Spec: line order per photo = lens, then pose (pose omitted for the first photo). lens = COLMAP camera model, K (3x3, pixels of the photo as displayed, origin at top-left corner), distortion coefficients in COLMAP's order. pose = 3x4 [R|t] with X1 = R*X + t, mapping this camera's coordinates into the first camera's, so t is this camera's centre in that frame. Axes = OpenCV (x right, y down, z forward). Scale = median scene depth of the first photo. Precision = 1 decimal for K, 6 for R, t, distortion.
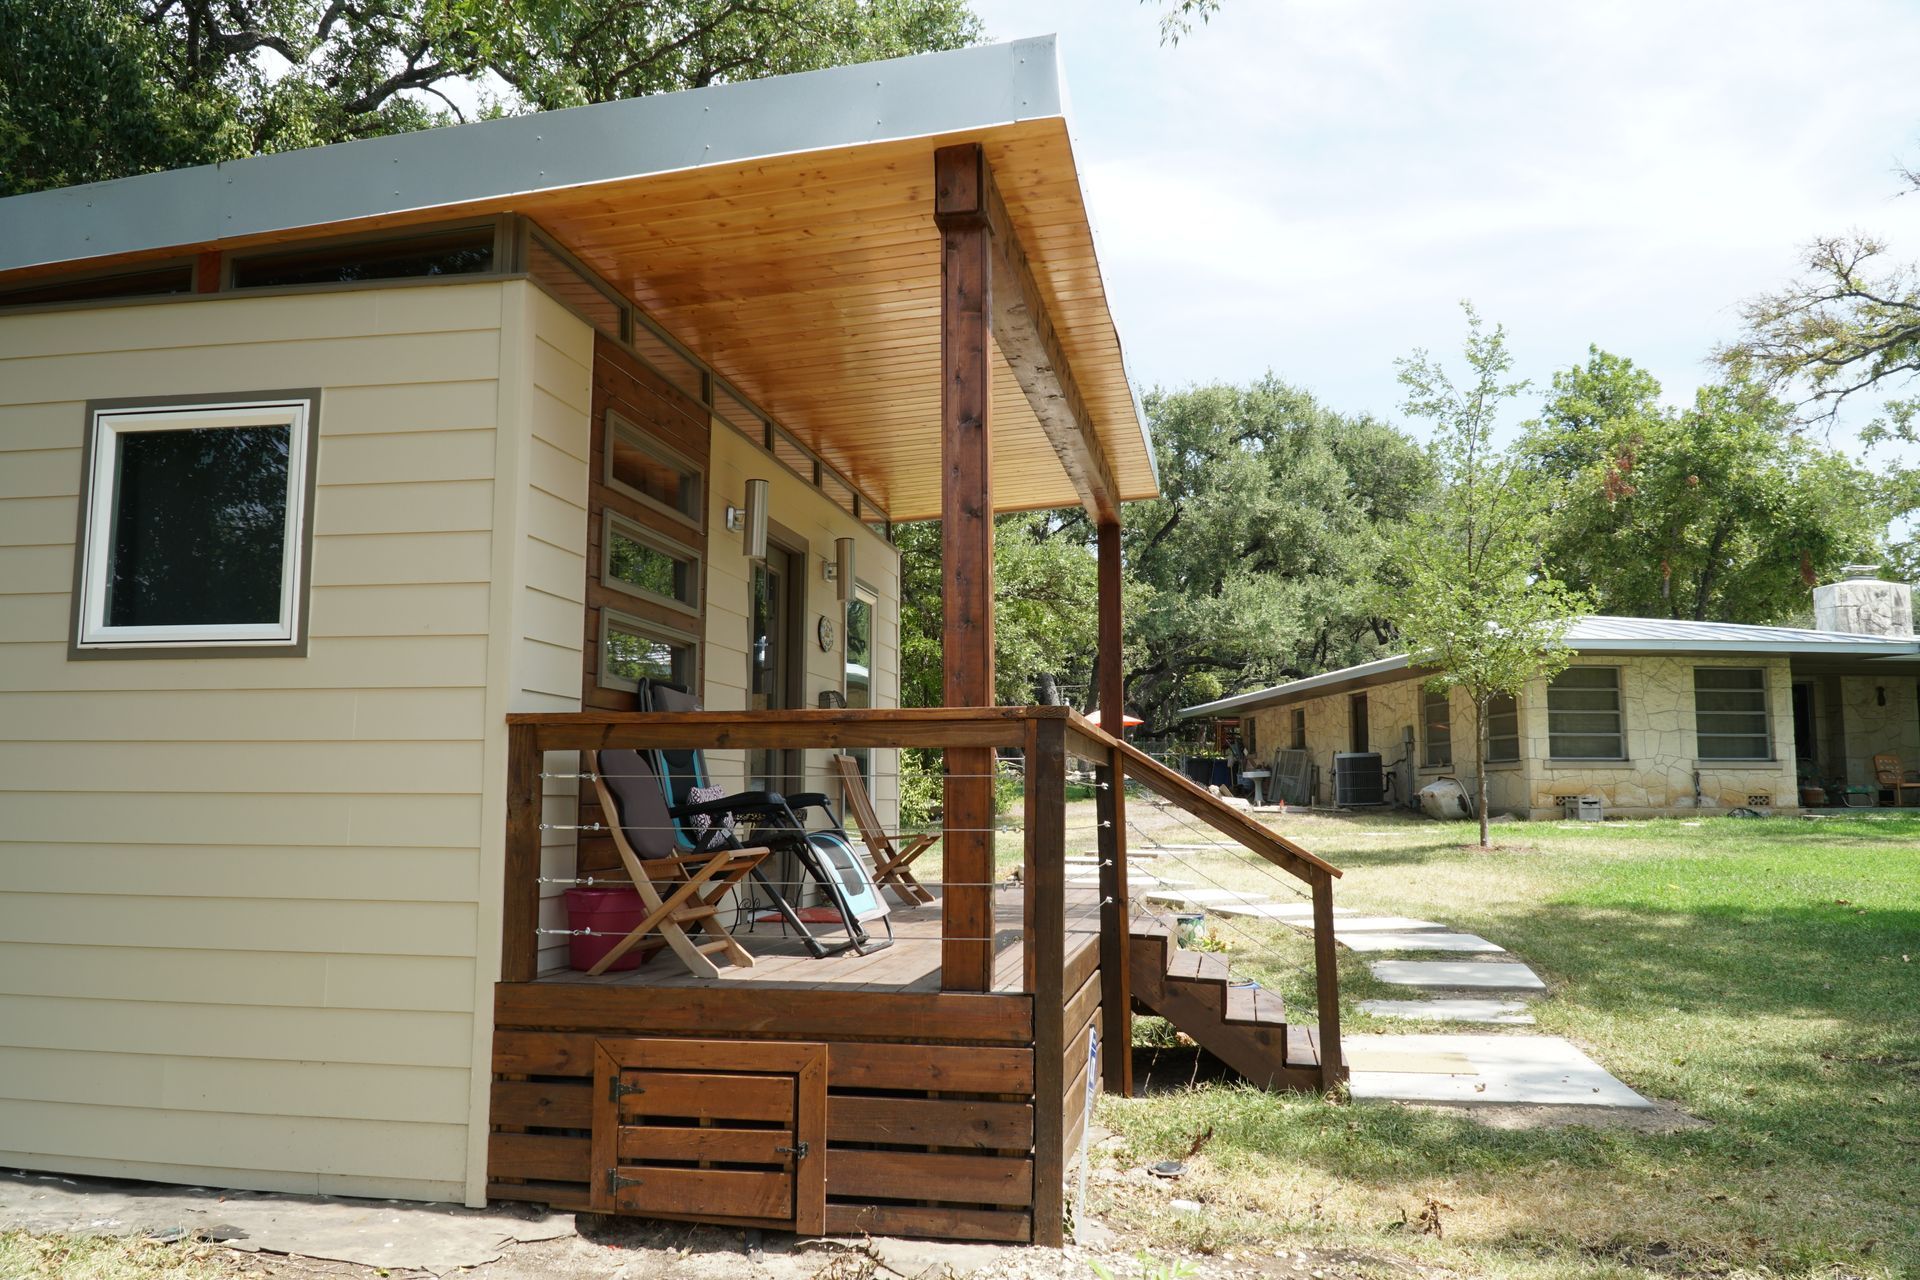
lens RADIAL K [[1437.6, 0, 958.1], [0, 1437.6, 623.6], [0, 0, 1]] dist [0.030994, 0.018013]
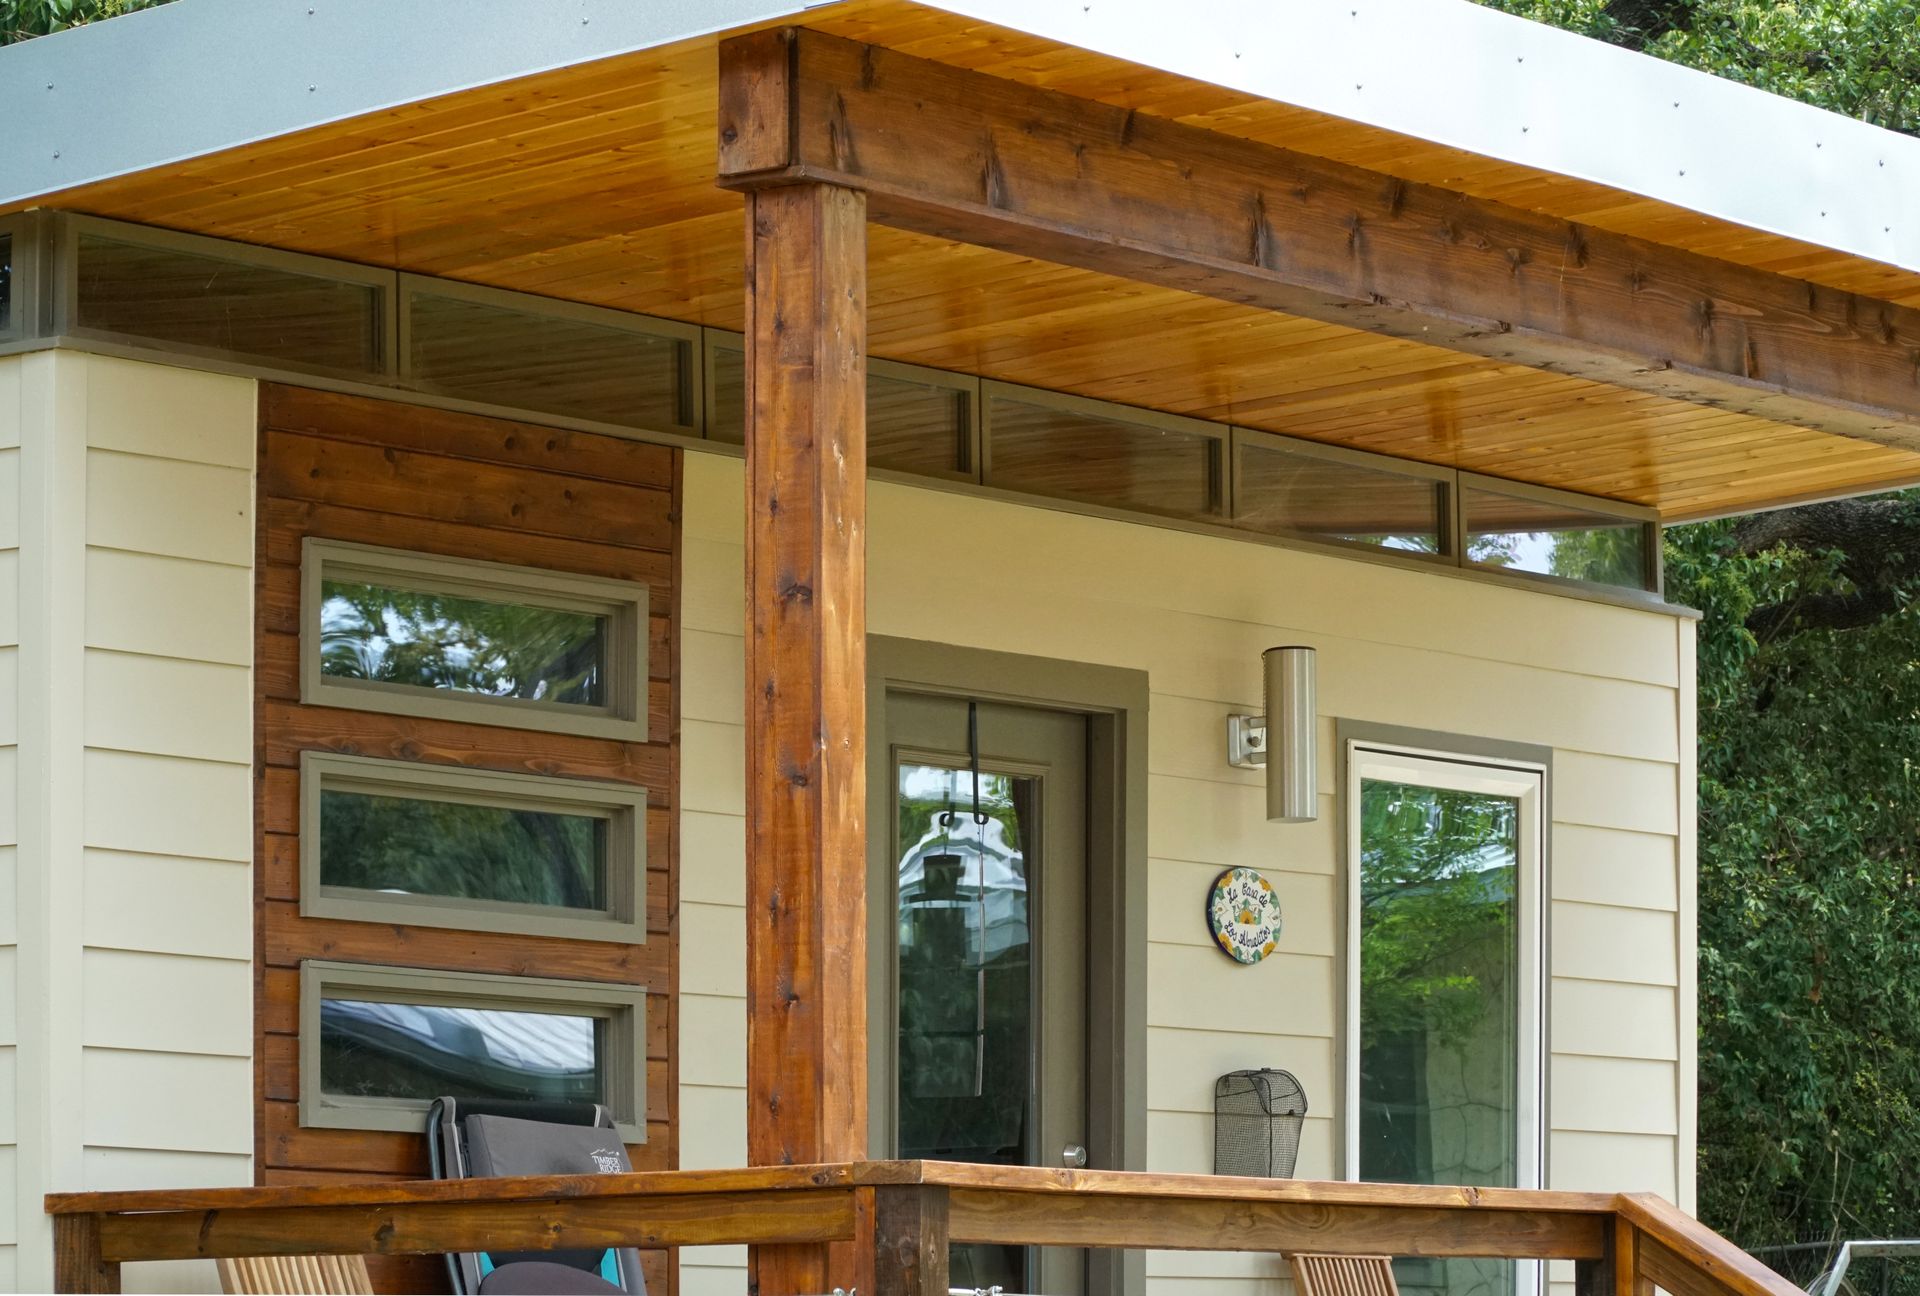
lens RADIAL K [[7645.5, 0, 959.3], [0, 7645.5, 648.6], [0, 0, 1]] dist [-0.471337, 0.000000]
pose [[0.903092, -0.056300, -0.425741, 1.067419], [0.063972, 0.997945, 0.003730, -0.114259], [0.424656, -0.030604, 0.904837, -1.232959]]
